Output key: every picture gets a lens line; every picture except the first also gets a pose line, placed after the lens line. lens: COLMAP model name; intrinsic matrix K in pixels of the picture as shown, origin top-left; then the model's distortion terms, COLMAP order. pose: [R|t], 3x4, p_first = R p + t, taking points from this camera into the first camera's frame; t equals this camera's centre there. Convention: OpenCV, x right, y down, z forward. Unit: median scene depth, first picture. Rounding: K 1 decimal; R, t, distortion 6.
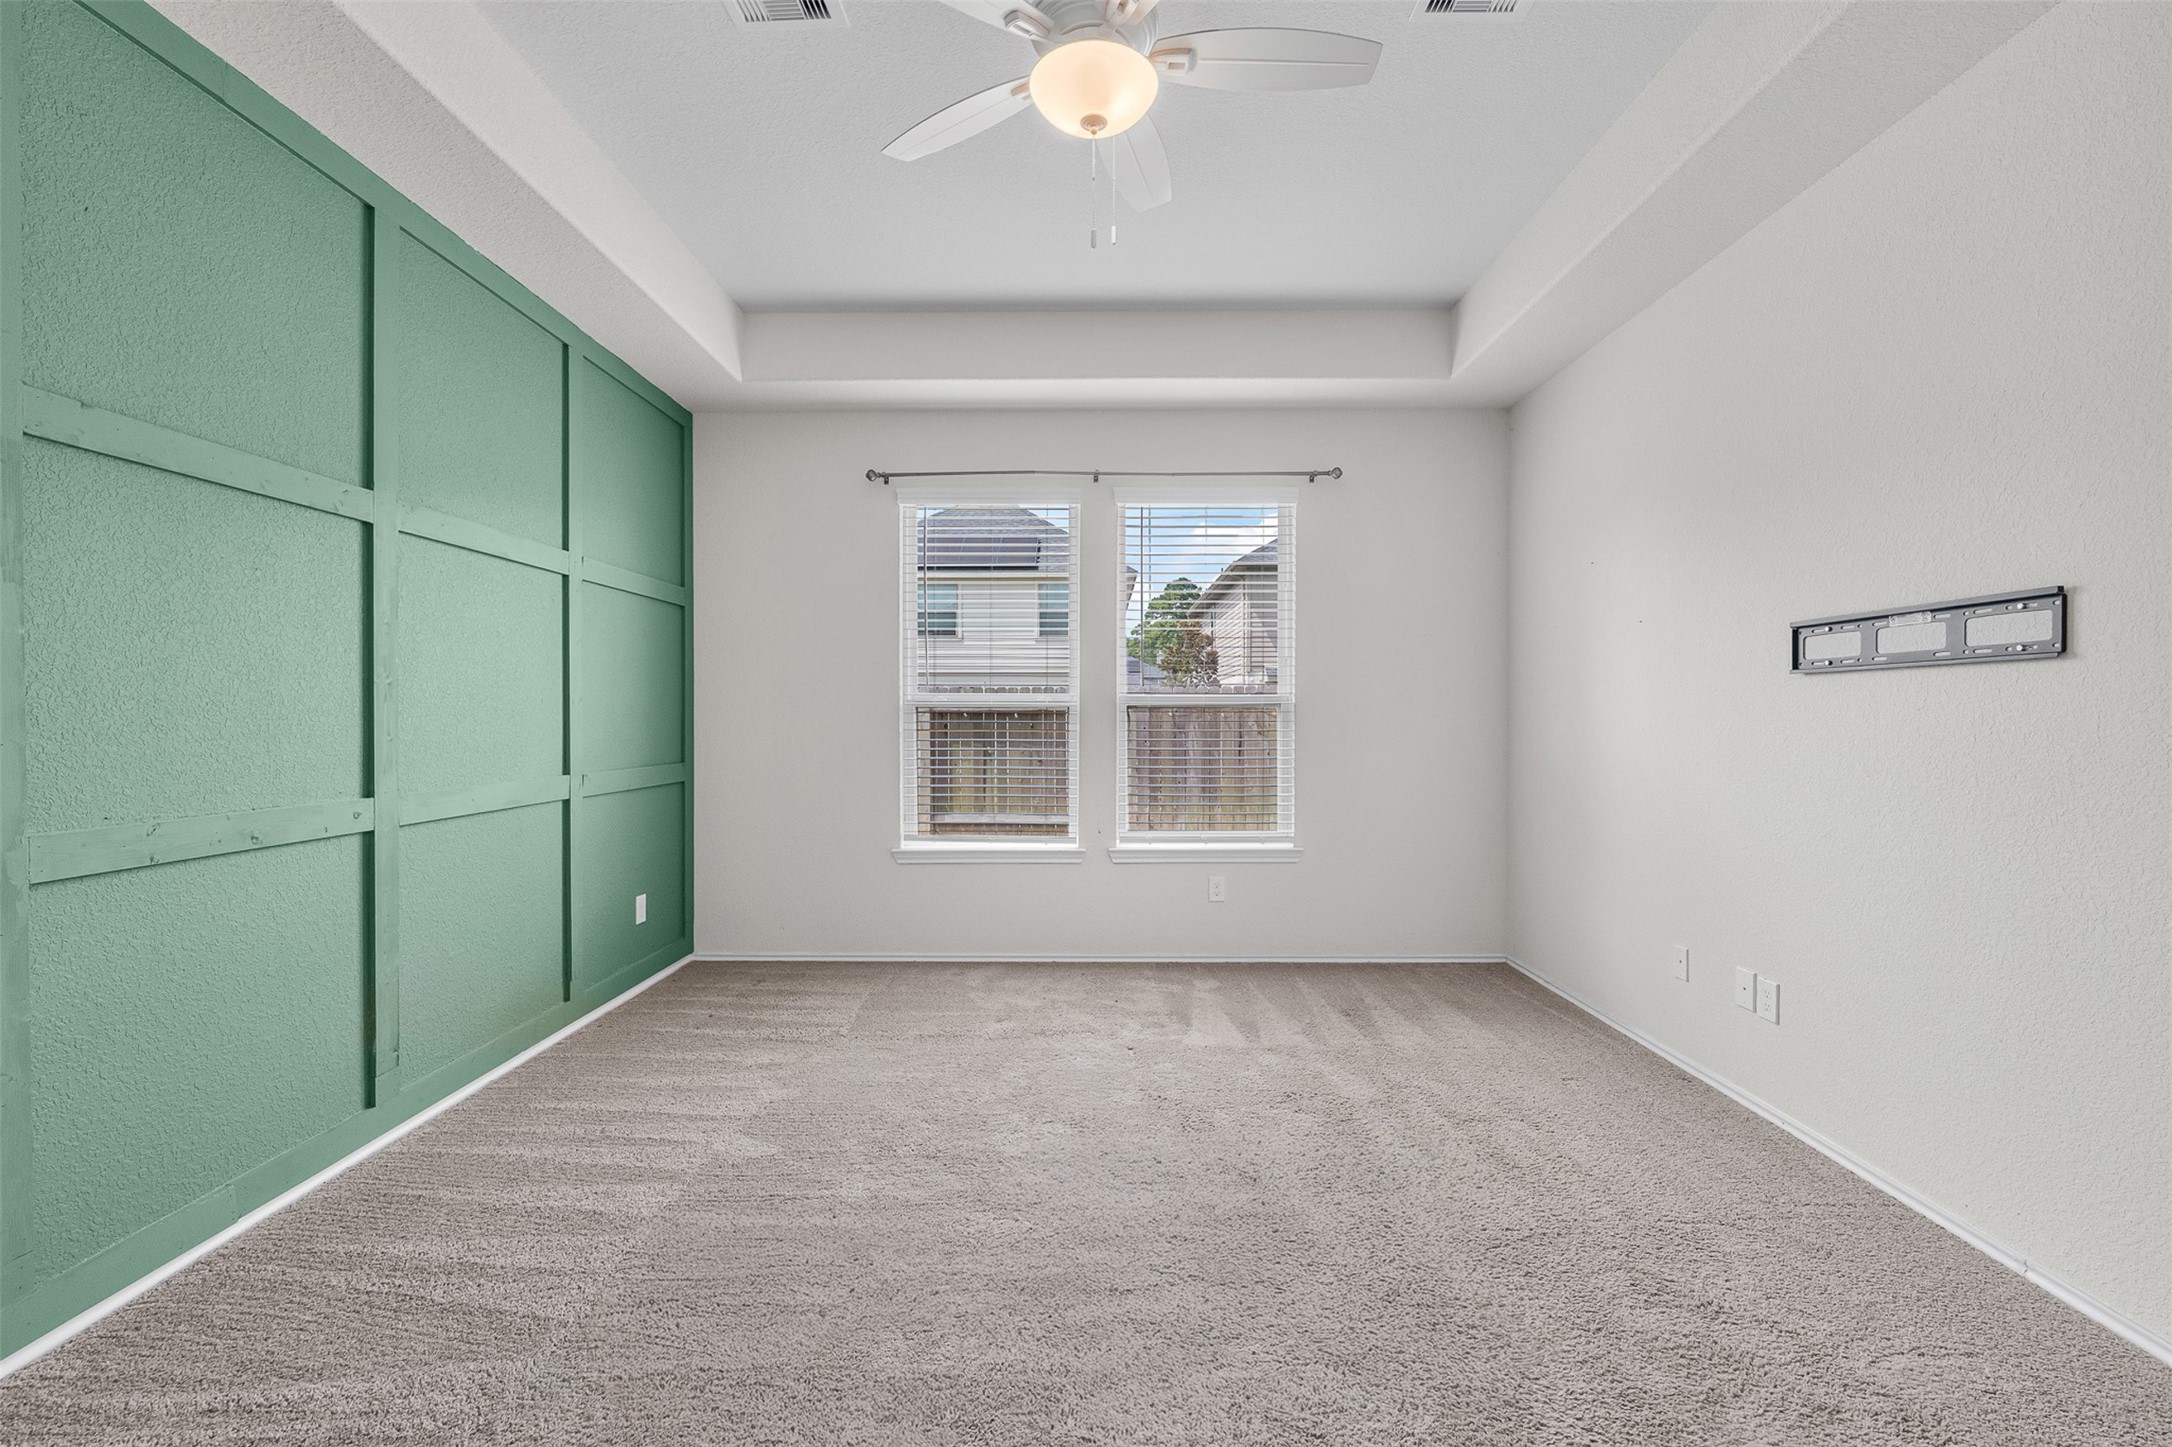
lens RADIAL K [[892.9, 0, 1083.6], [0, 892.9, 728.5], [0, 0, 1]] dist [-0.007852, 0.000039]
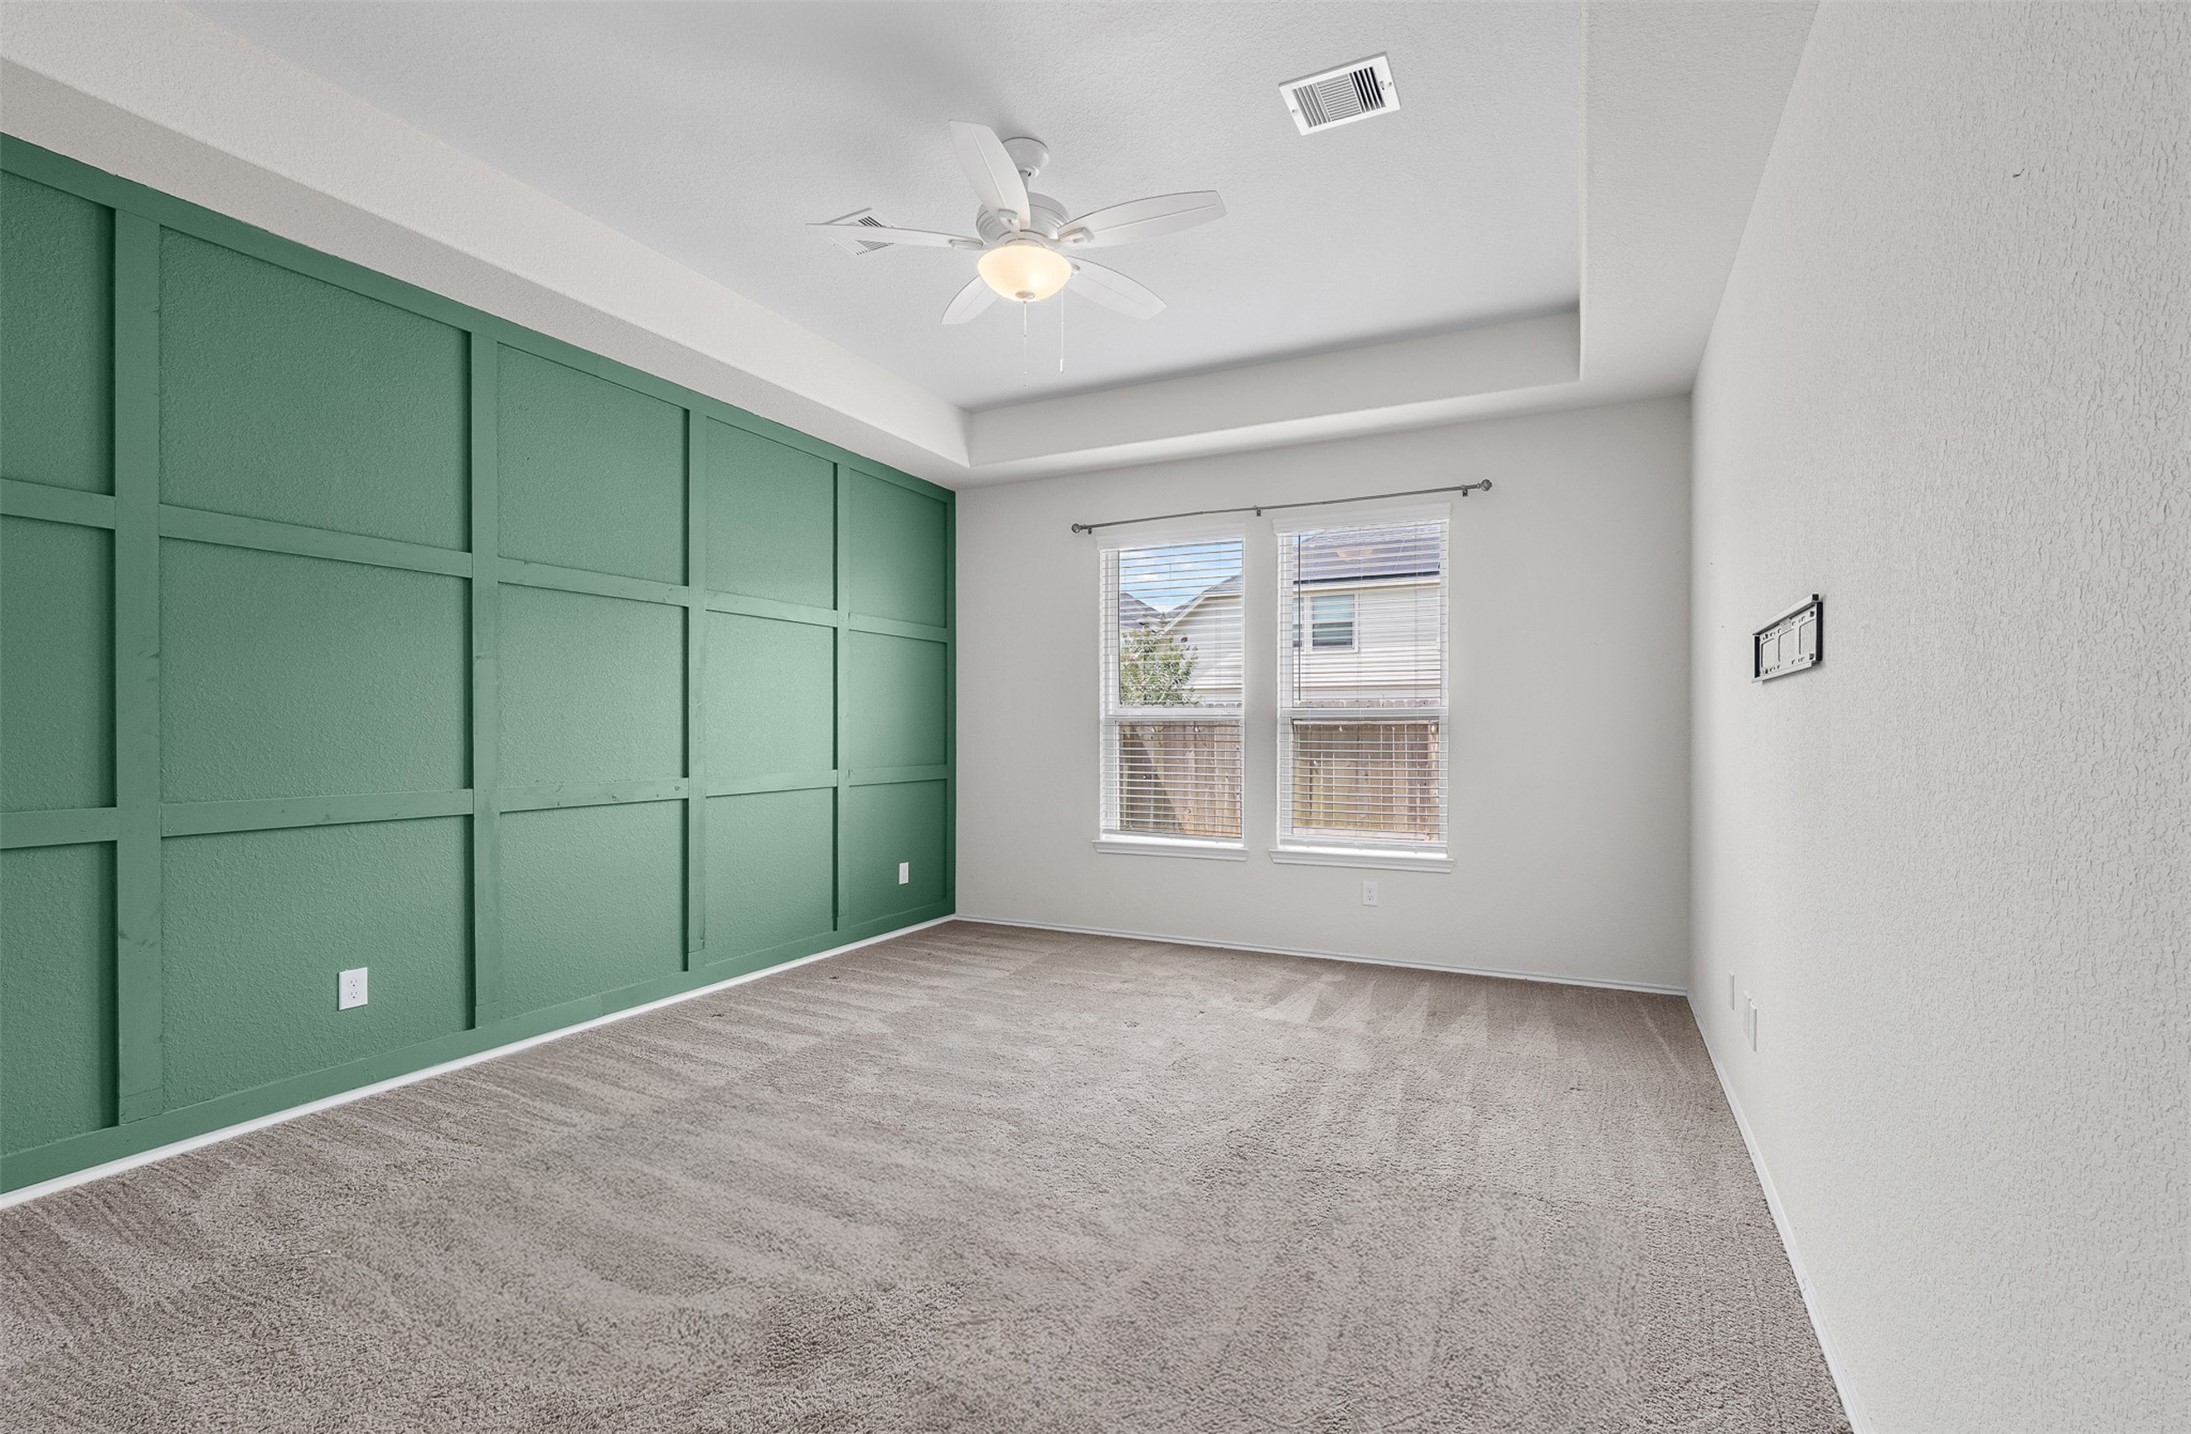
lens RADIAL K [[925.2, 0, 1128.9], [0, 925.2, 741.7], [0, 0, 1]] dist [-0.003072, -0.000167]
pose [[0.910000, 0.006056, -0.414564, 0.423624], [-0.006909, 0.999976, -0.000560, 0.005507], [0.414551, 0.003373, 0.910020, -0.130678]]
